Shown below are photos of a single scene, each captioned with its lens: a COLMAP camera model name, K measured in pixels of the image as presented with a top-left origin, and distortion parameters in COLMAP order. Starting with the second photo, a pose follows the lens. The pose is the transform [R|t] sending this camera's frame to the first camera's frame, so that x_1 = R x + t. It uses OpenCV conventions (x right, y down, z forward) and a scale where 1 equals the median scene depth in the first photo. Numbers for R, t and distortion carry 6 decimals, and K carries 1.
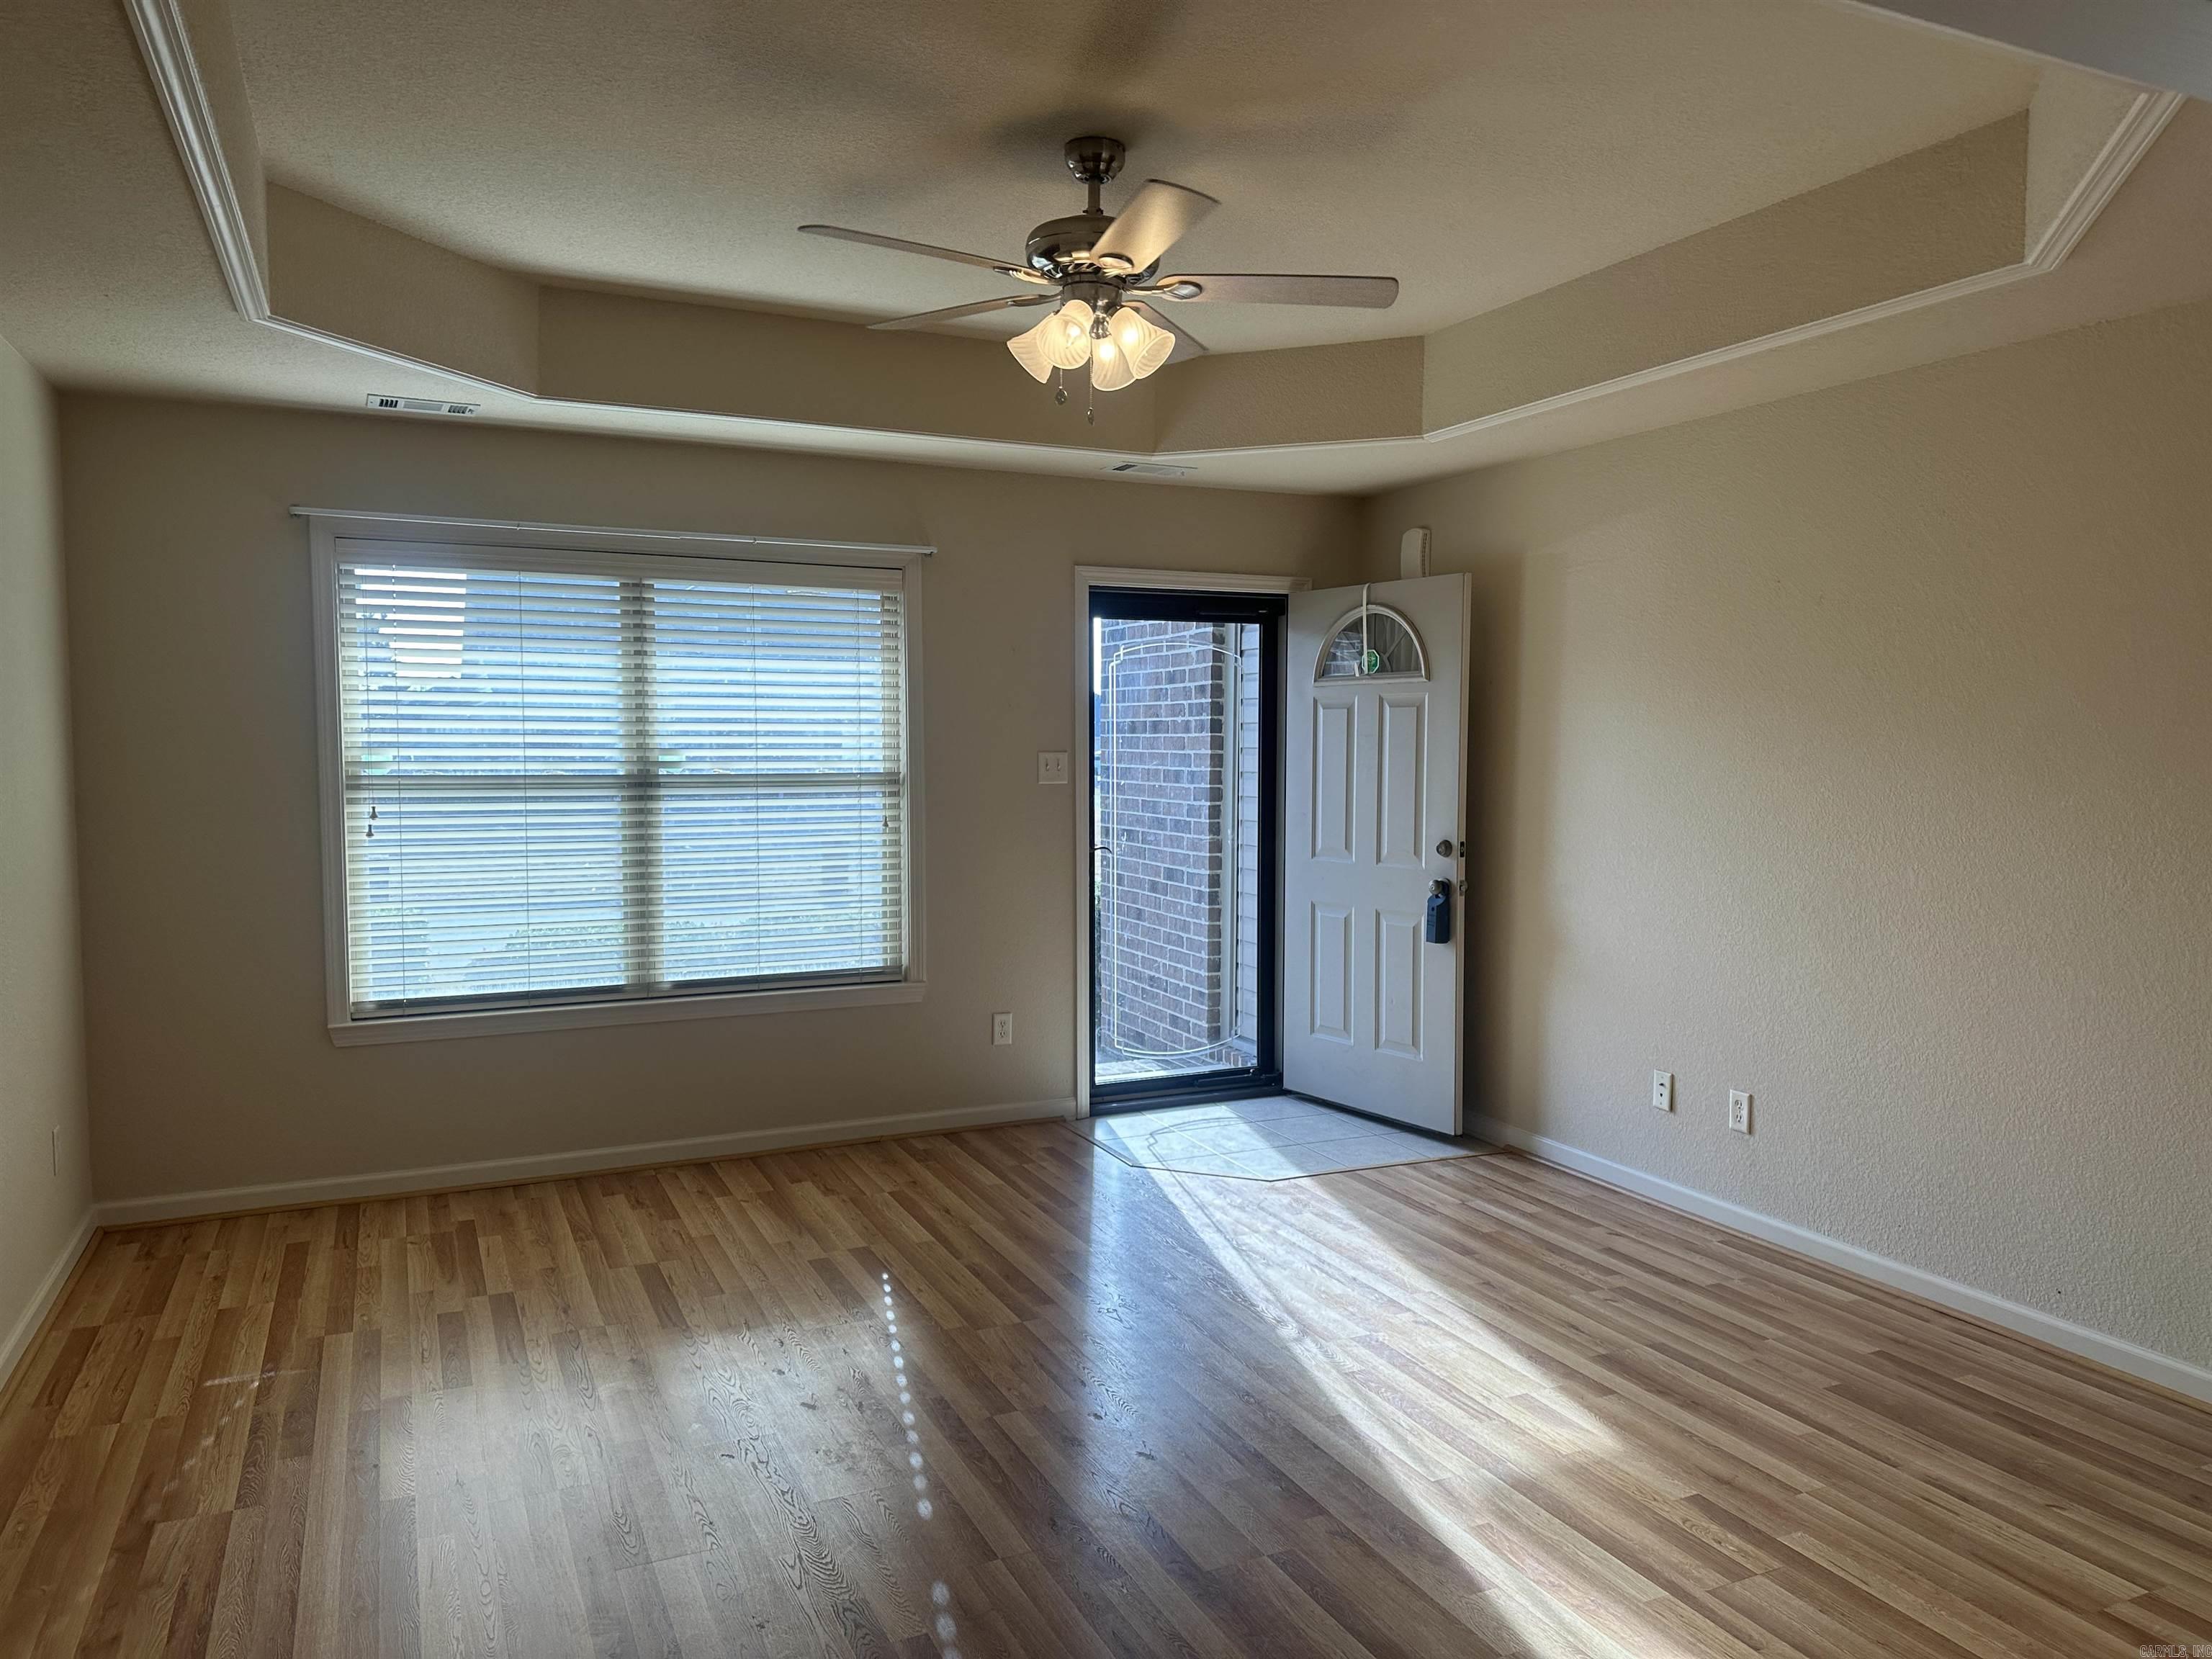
lens RADIAL K [[1552.3, 0, 1143.2], [0, 1552.3, 825.3], [0, 0, 1]] dist [-0.000727, -0.018395]
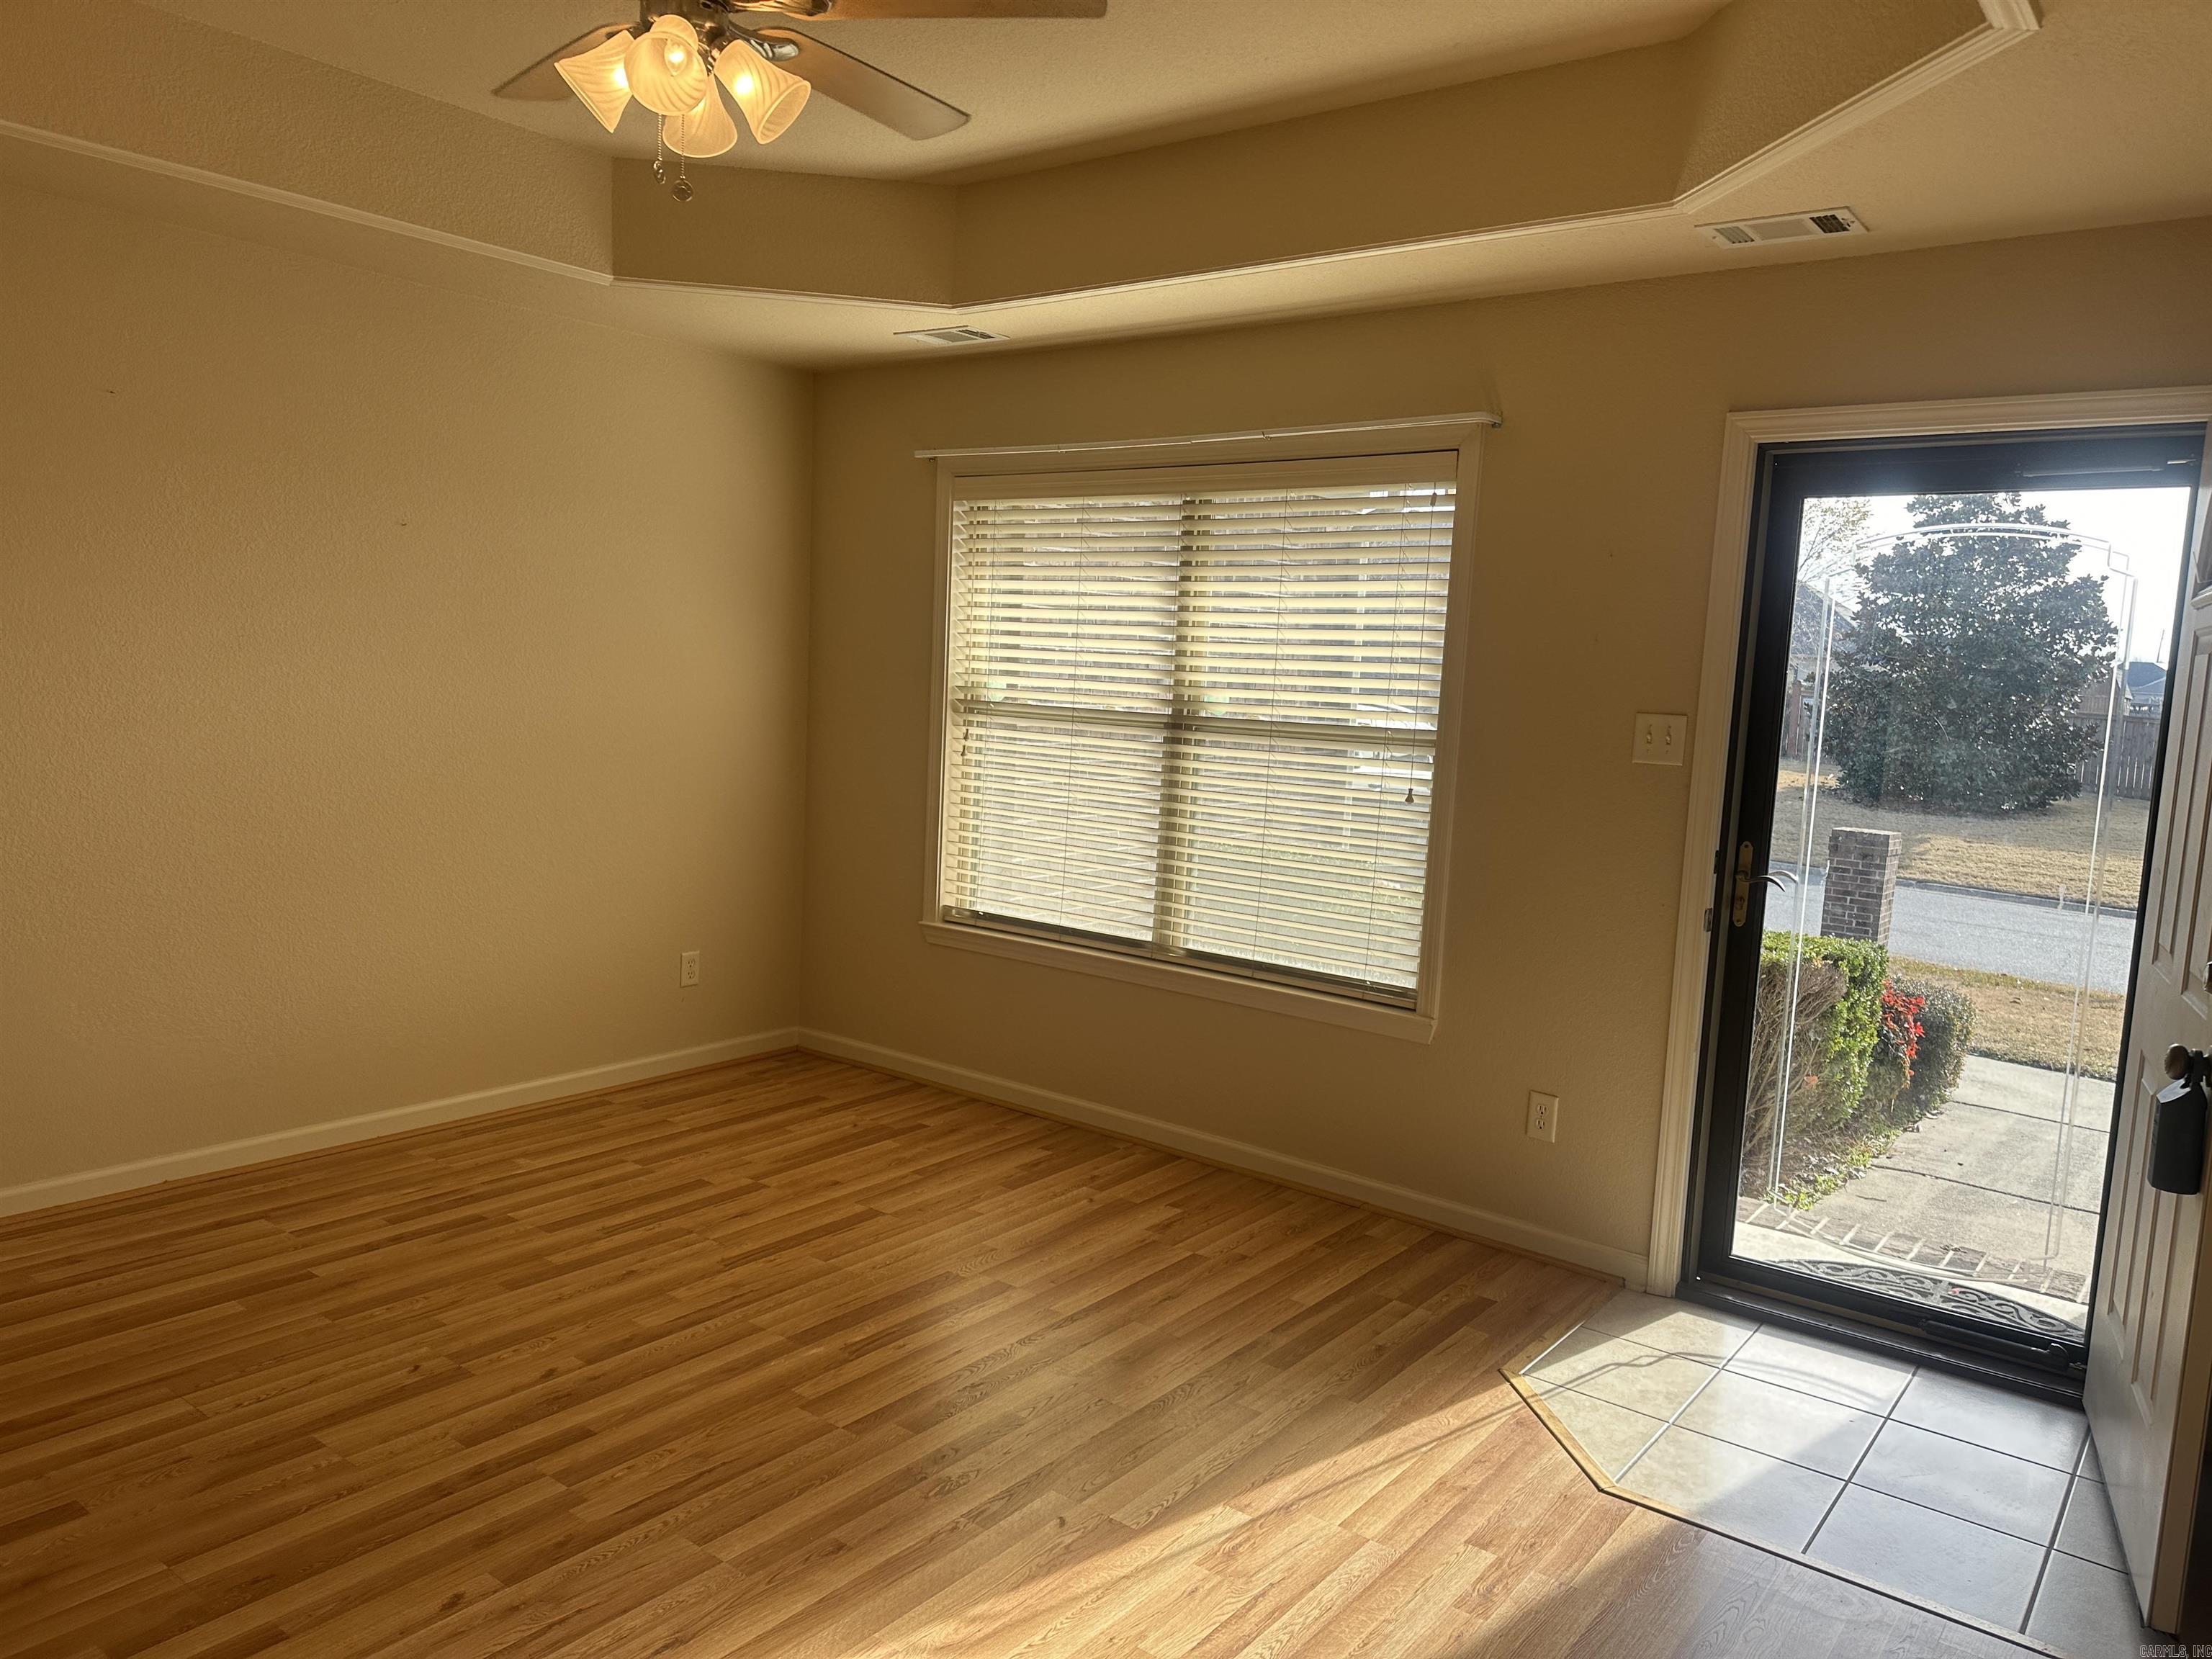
lens RADIAL K [[1522.2, 0, 1096.7], [0, 1522.2, 838.6], [0, 0, 1]] dist [0.123130, -0.169207]
pose [[0.432175, 0.115331, -0.894385, 0.475953], [-0.098070, 0.991917, 0.080520, -0.028972], [0.896442, 0.052914, 0.439992, 0.592373]]
